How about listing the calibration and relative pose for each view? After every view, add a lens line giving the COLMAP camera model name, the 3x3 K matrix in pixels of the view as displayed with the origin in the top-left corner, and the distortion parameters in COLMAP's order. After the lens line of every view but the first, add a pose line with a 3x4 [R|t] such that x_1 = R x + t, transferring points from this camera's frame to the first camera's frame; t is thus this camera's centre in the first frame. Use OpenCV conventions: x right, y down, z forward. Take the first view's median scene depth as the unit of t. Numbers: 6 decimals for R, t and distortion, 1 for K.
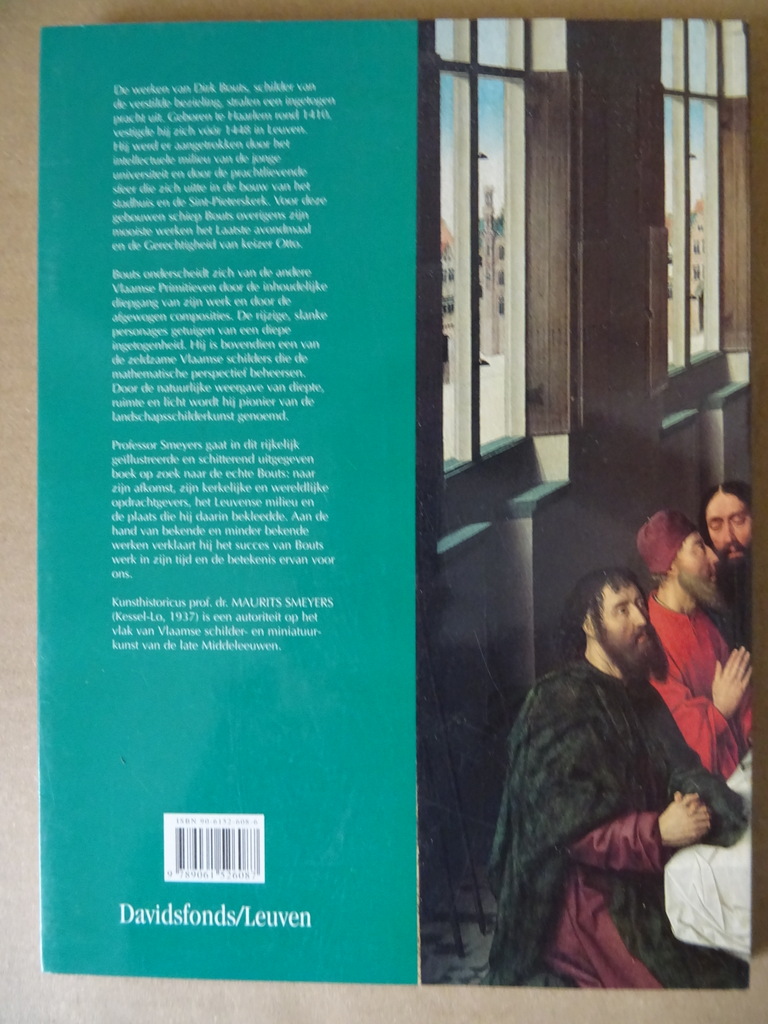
lens RADIAL K [[724.4, 0, 378.1], [0, 724.4, 510.2], [0, 0, 1]] dist [0.014352, -0.025692]
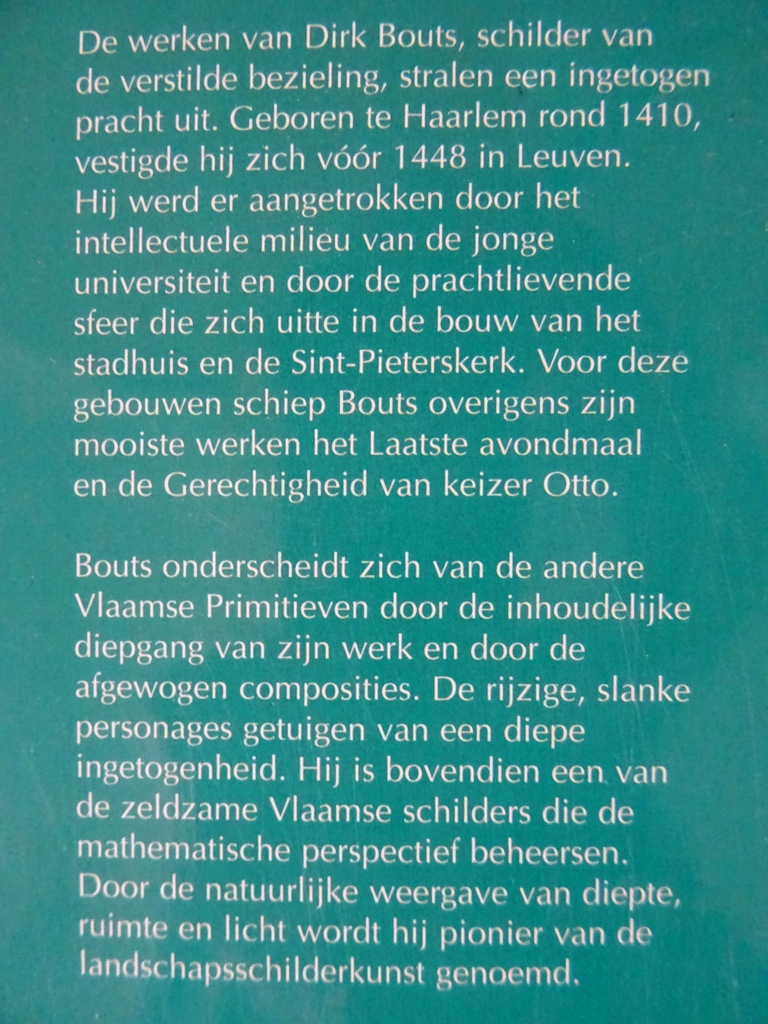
lens RADIAL K [[724.4, 0, 379.6], [0, 724.4, 510.9], [0, 0, 1]] dist [0.014352, -0.025692]
pose [[0.999790, -0.004814, 0.019927, -0.225326], [0.004513, 0.999876, 0.015093, -0.358431], [-0.019997, -0.015000, 0.999688, 0.647591]]
